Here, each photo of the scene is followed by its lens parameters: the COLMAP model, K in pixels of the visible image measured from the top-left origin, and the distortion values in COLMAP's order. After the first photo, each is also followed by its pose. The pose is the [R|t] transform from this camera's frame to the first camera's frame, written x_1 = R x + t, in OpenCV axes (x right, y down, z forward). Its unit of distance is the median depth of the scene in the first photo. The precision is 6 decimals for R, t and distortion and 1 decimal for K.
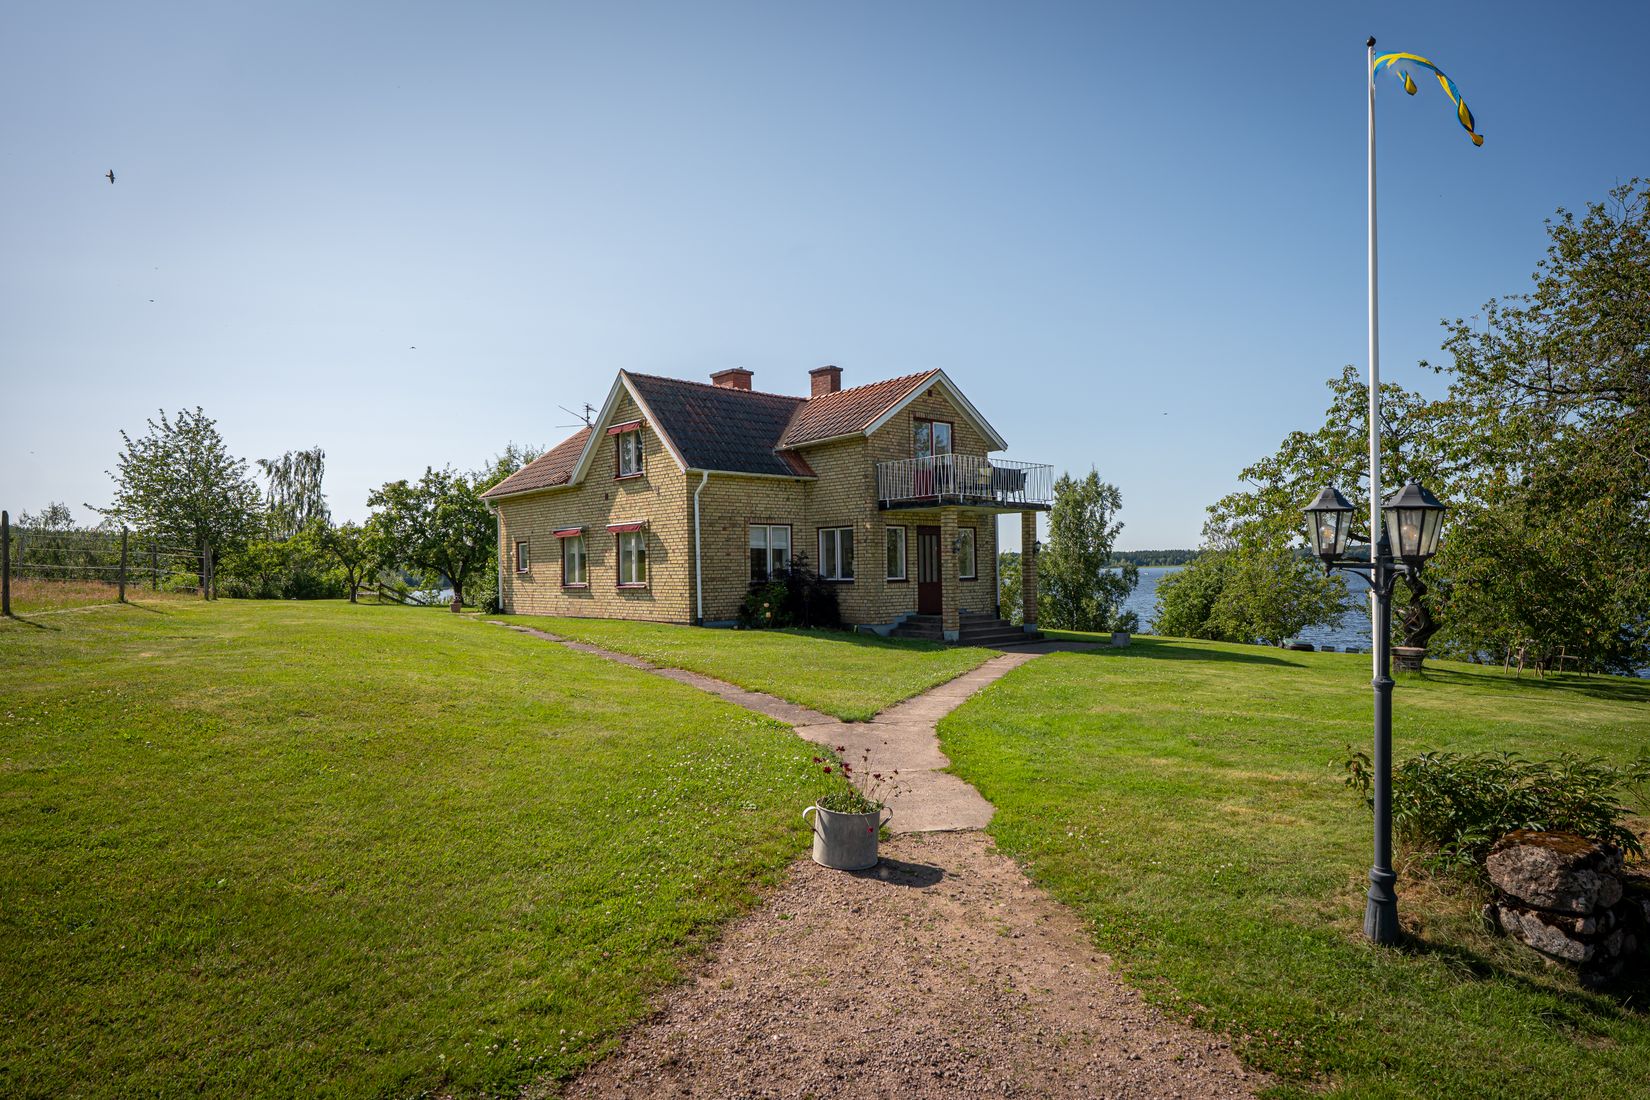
lens RADIAL K [[1008.7, 0, 799.9], [0, 1008.7, 592.1], [0, 0, 1]] dist [-0.071766, 0.182545]
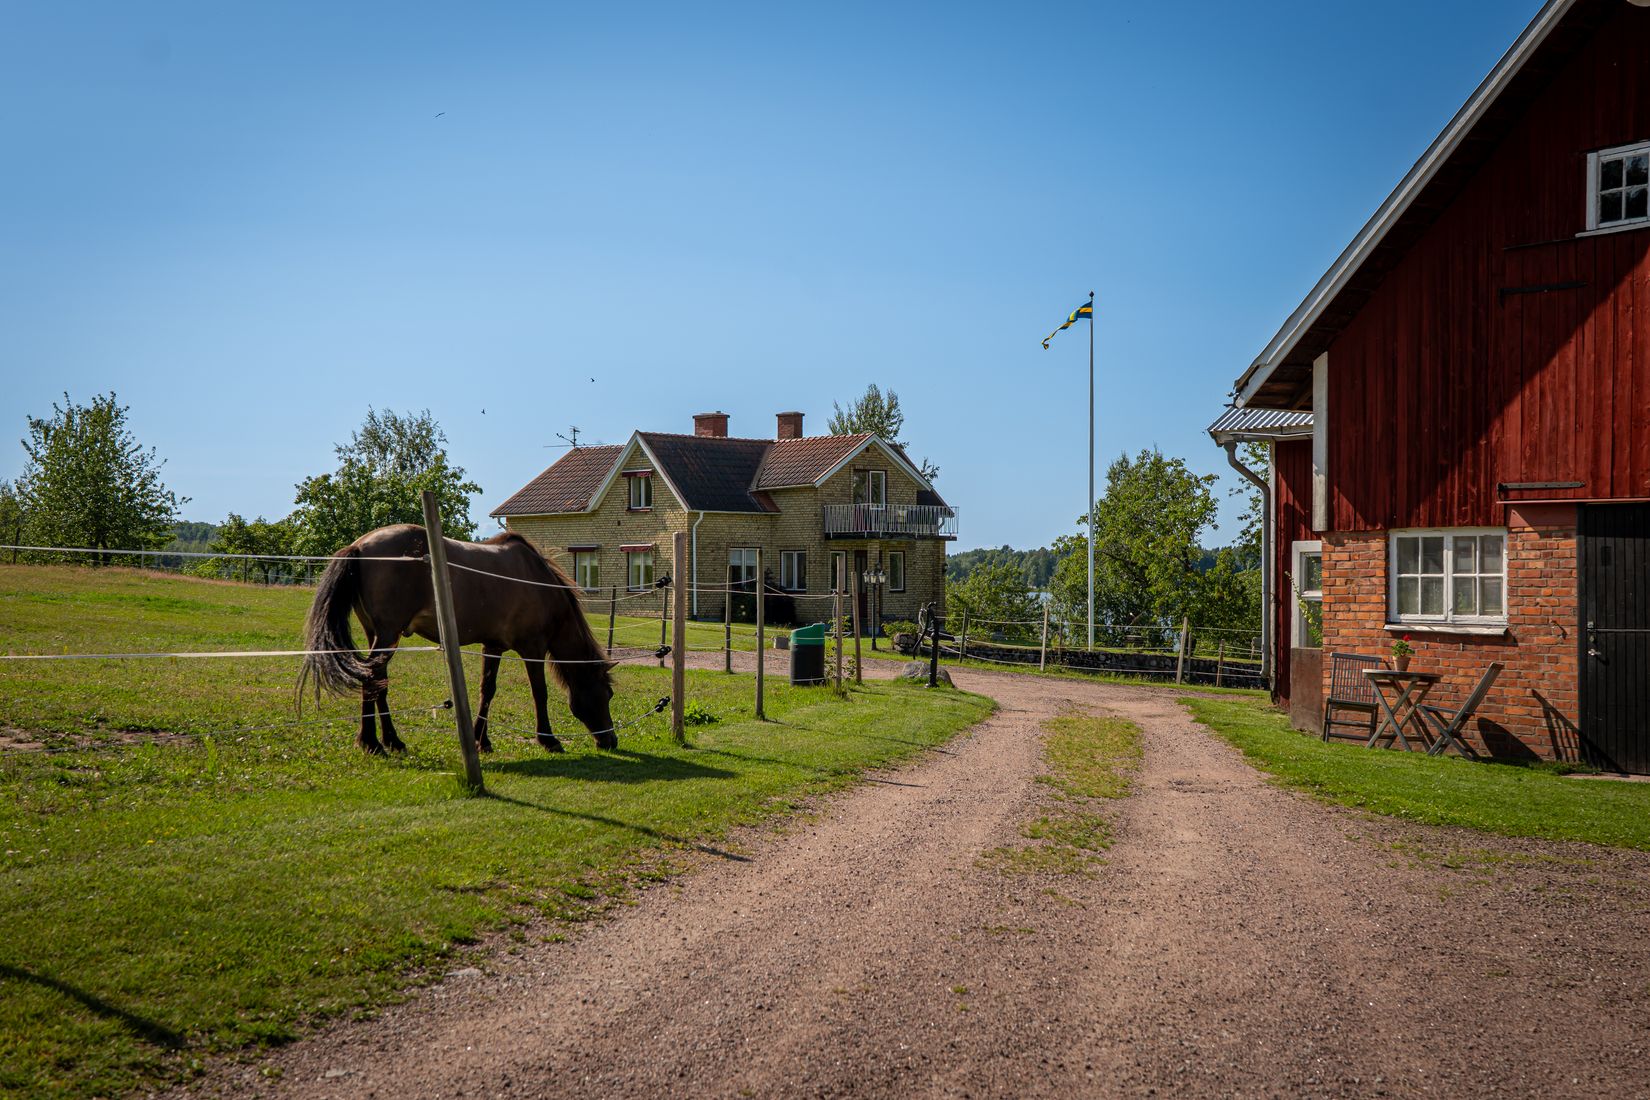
lens RADIAL K [[2189.1, 0, 825.0], [0, 2189.1, 550.0], [0, 0, 1]] dist [0.007960, 0.002698]
pose [[0.999260, 0.019272, 0.033286, -0.019413], [-0.018043, 0.999158, -0.036840, 0.040346], [-0.033968, 0.036212, 0.998767, -1.872876]]
